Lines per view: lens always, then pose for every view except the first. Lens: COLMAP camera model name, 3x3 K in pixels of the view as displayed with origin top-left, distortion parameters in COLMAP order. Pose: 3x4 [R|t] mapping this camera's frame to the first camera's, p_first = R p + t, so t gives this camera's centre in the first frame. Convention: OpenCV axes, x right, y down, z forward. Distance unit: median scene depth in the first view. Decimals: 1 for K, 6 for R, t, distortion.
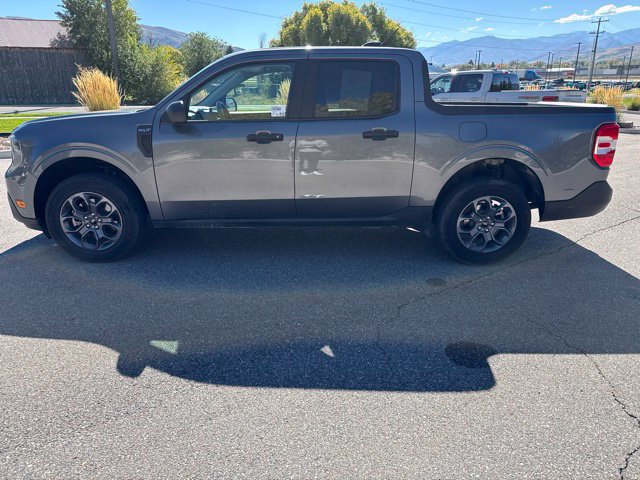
lens RADIAL K [[455.7, 0, 320.0], [0, 455.7, 242.7], [0, 0, 1]] dist [0.023837, -0.022850]
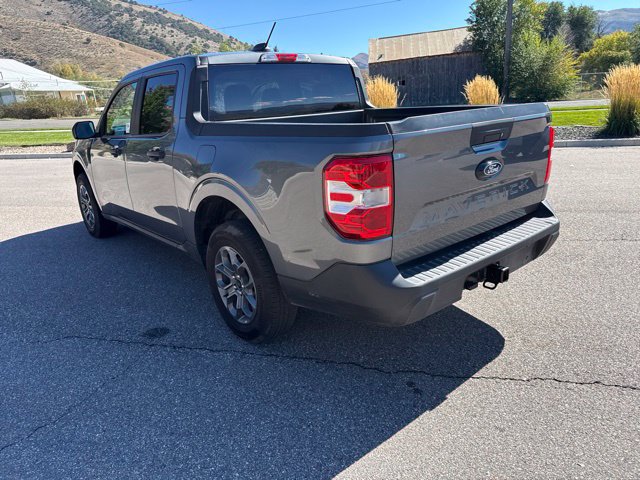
lens RADIAL K [[455.7, 0, 318.9], [0, 455.7, 240.8], [0, 0, 1]] dist [0.023837, -0.022850]
pose [[0.620566, 0.195321, -0.759439, 1.013188], [-0.191309, 0.976928, 0.094932, -0.208735], [0.760459, 0.086376, 0.643615, 0.645399]]
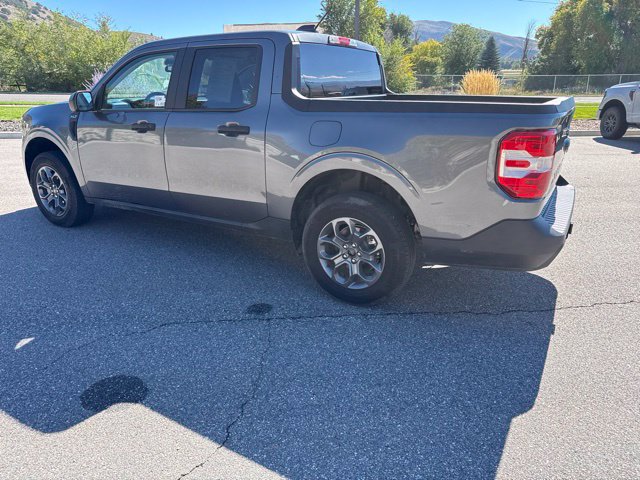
lens RADIAL K [[455.7, 0, 323.4], [0, 455.7, 236.7], [0, 0, 1]] dist [0.023837, -0.022850]
pose [[0.854973, 0.162574, -0.492535, 0.720504], [-0.161504, 0.985843, 0.045055, -0.097319], [0.492887, 0.041026, 0.869126, 0.312299]]
